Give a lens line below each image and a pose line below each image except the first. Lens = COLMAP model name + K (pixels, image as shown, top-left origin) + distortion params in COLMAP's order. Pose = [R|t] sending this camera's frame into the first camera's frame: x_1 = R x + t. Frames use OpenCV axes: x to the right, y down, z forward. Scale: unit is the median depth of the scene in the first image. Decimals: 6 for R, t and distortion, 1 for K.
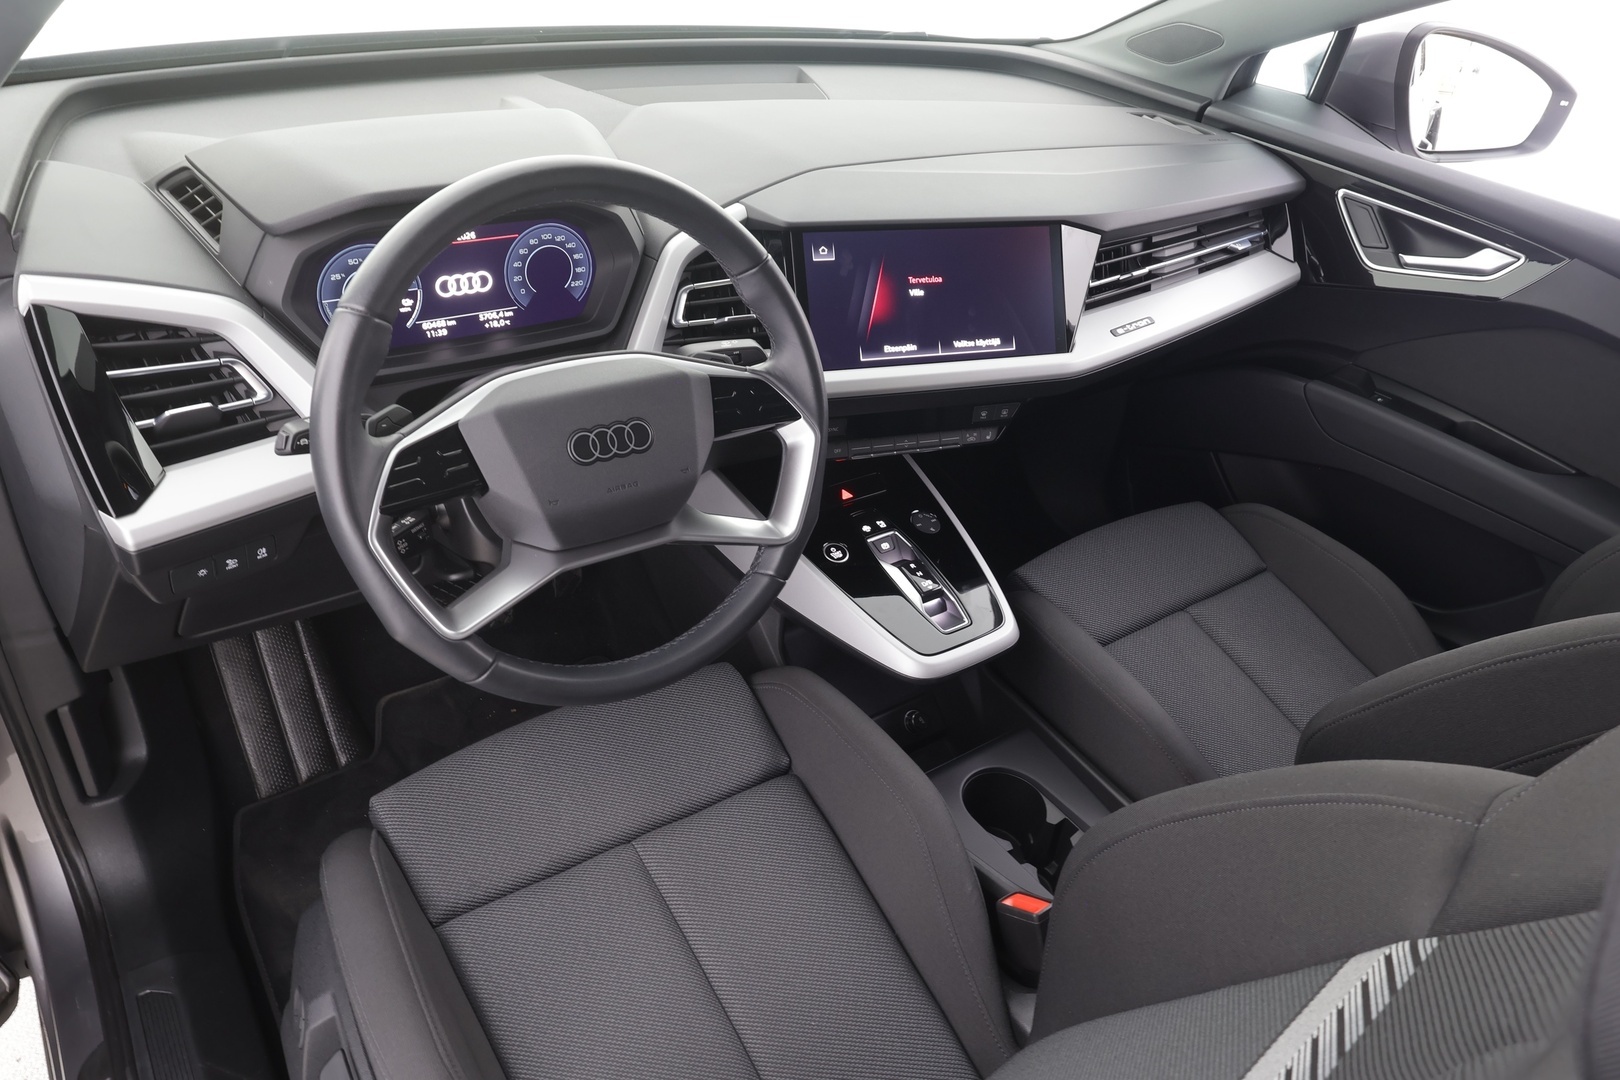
lens RADIAL K [[1128.4, 0, 809.6], [0, 1128.4, 544.9], [0, 0, 1]] dist [0.012616, 0.002145]
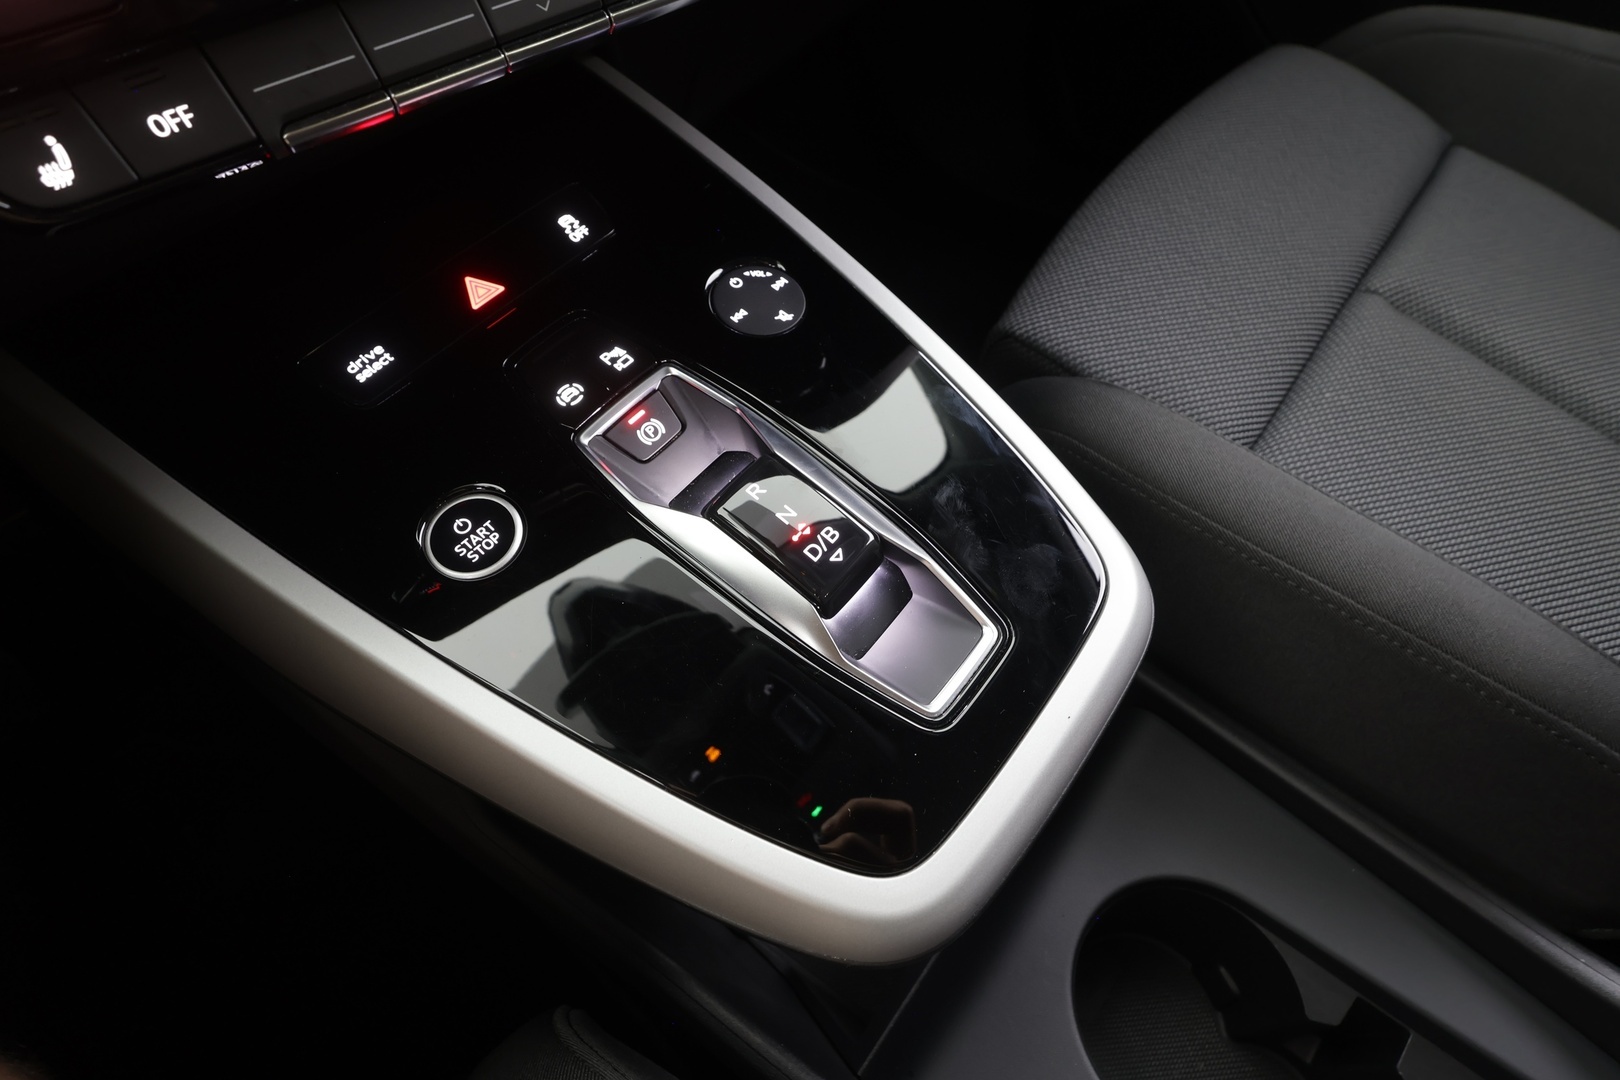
lens RADIAL K [[778.7, 0, 814.4], [0, 778.7, 550.1], [0, 0, 1]] dist [0.000932, 0.001977]
pose [[0.948745, -0.316041, -0.001191, 0.107083], [0.294315, 0.882137, 0.367712, -0.037513], [-0.115162, -0.349215, 0.929939, 0.861744]]
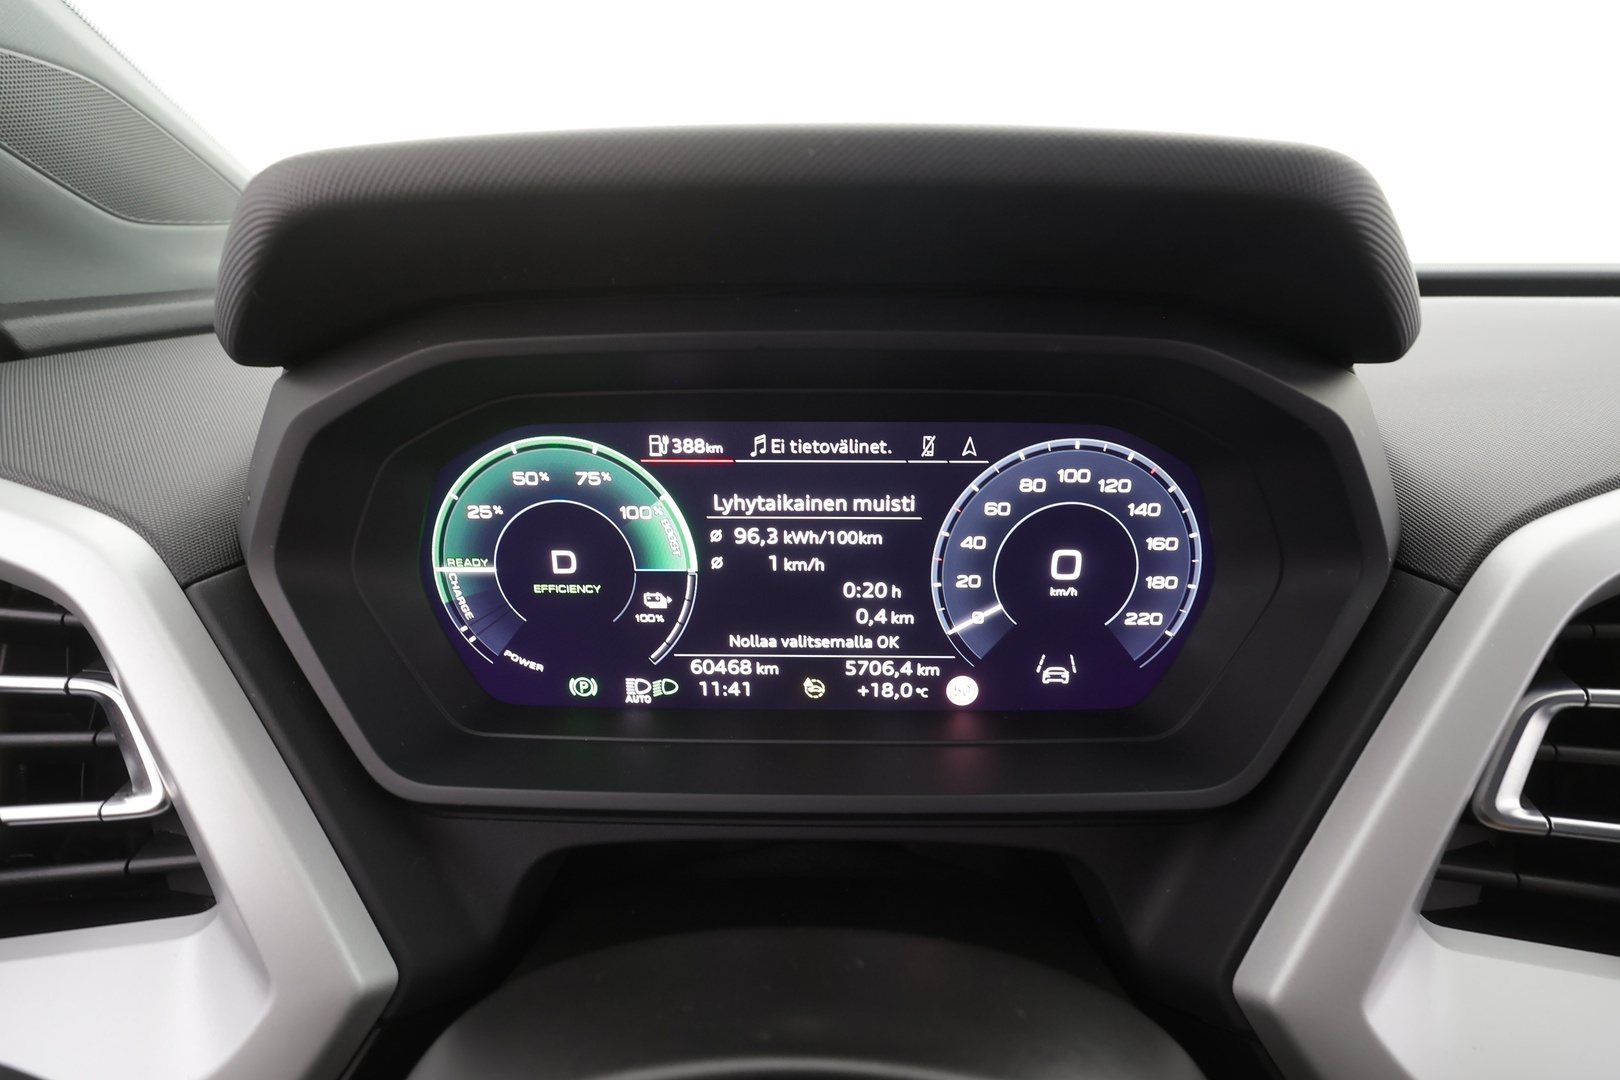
lens RADIAL K [[752.5, 0, 818.7], [0, 752.5, 542.2], [0, 0, 1]] dist [0.002774, -0.000824]
pose [[0.809512, 0.113544, -0.576020, -0.143456], [-0.264315, 0.946551, -0.184874, -0.169705], [0.524241, 0.301909, 0.796255, 0.695612]]
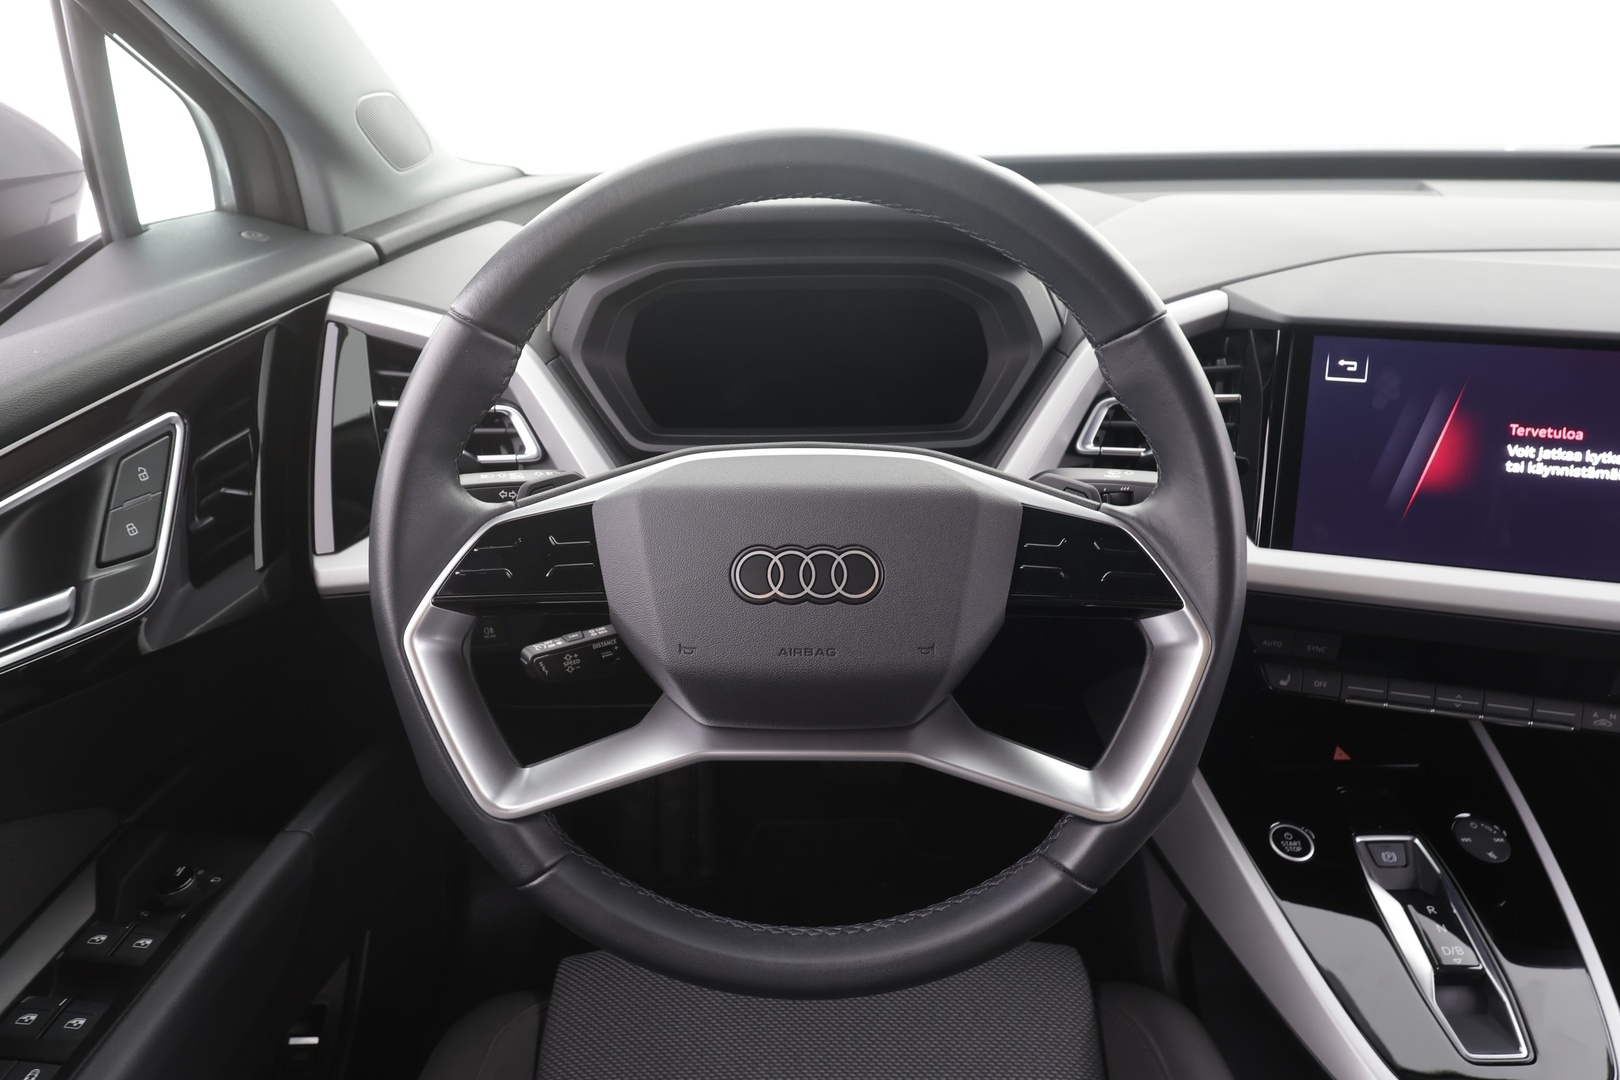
lens RADIAL K [[963.3, 0, 809.3], [0, 963.3, 548.0], [0, 0, 1]] dist [0.006443, 0.001425]
pose [[0.812151, 0.168670, -0.558535, 0.082689], [-0.248646, 0.966076, -0.069808, -0.049879], [0.527812, 0.195572, 0.826538, 0.405238]]
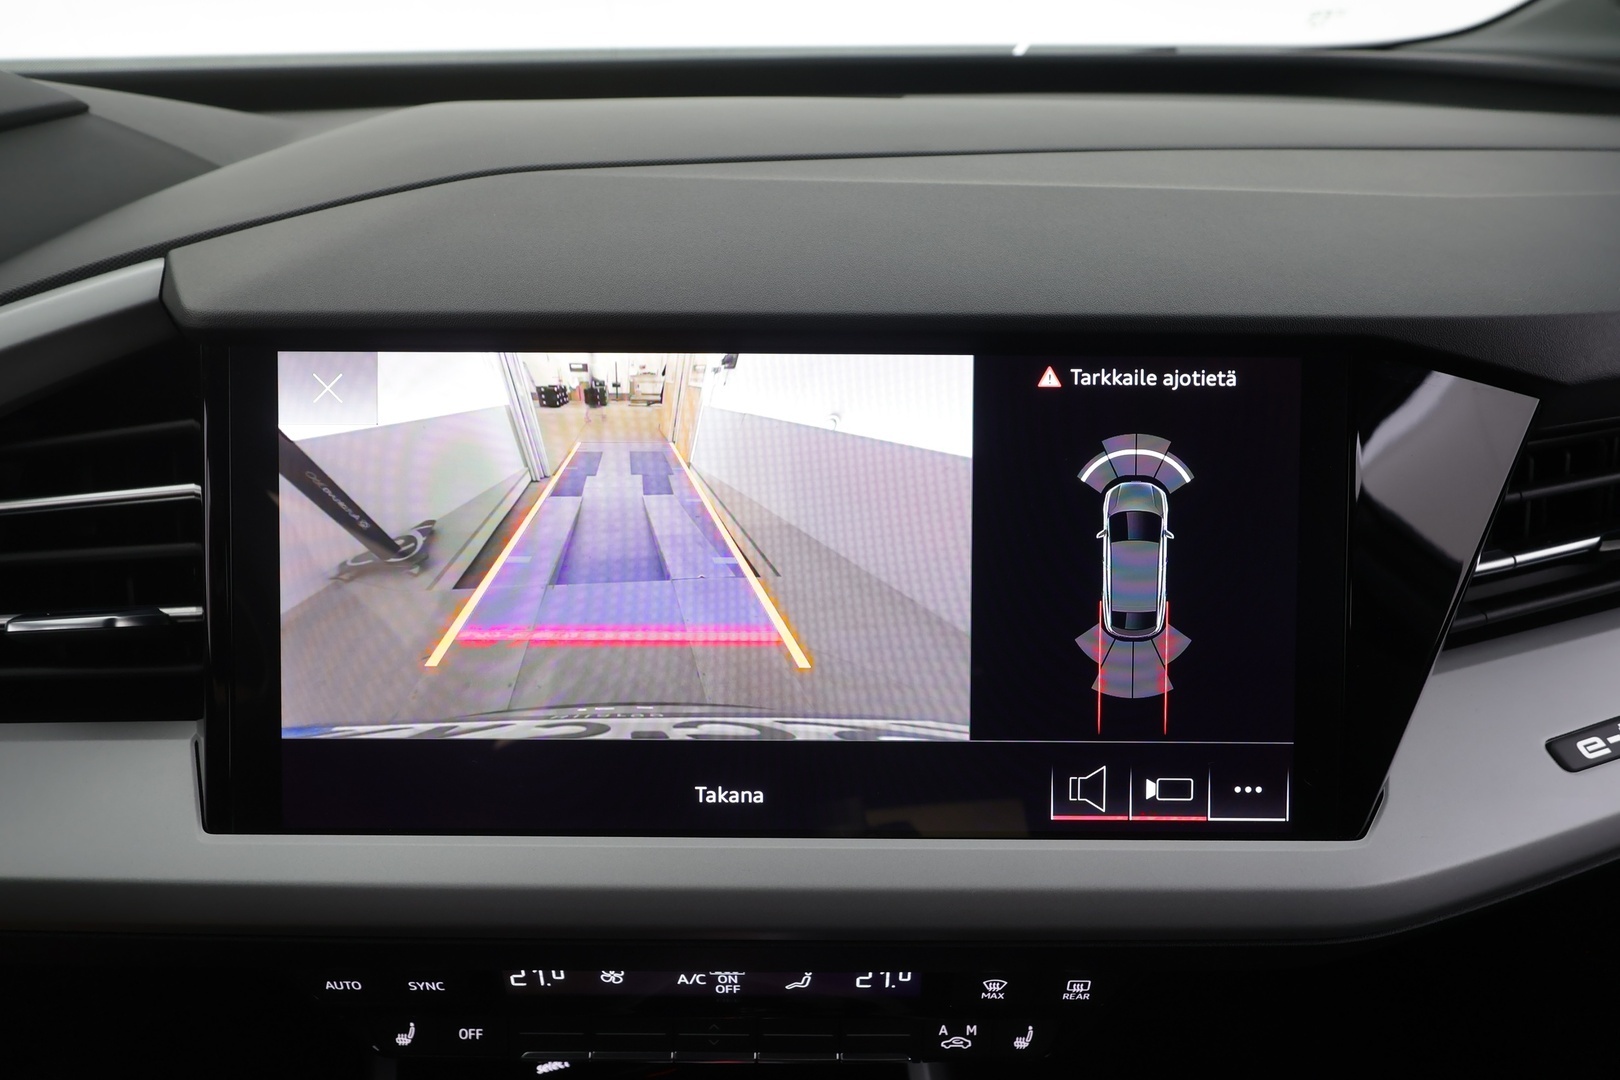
lens RADIAL K [[903.0, 0, 804.8], [0, 903.0, 541.8], [0, 0, 1]] dist [-0.003726, 0.001538]
pose [[0.920412, 0.099023, -0.378200, 0.197835], [-0.132231, 0.989228, -0.062799, -0.221809], [0.367907, 0.107811, 0.923591, 0.805841]]
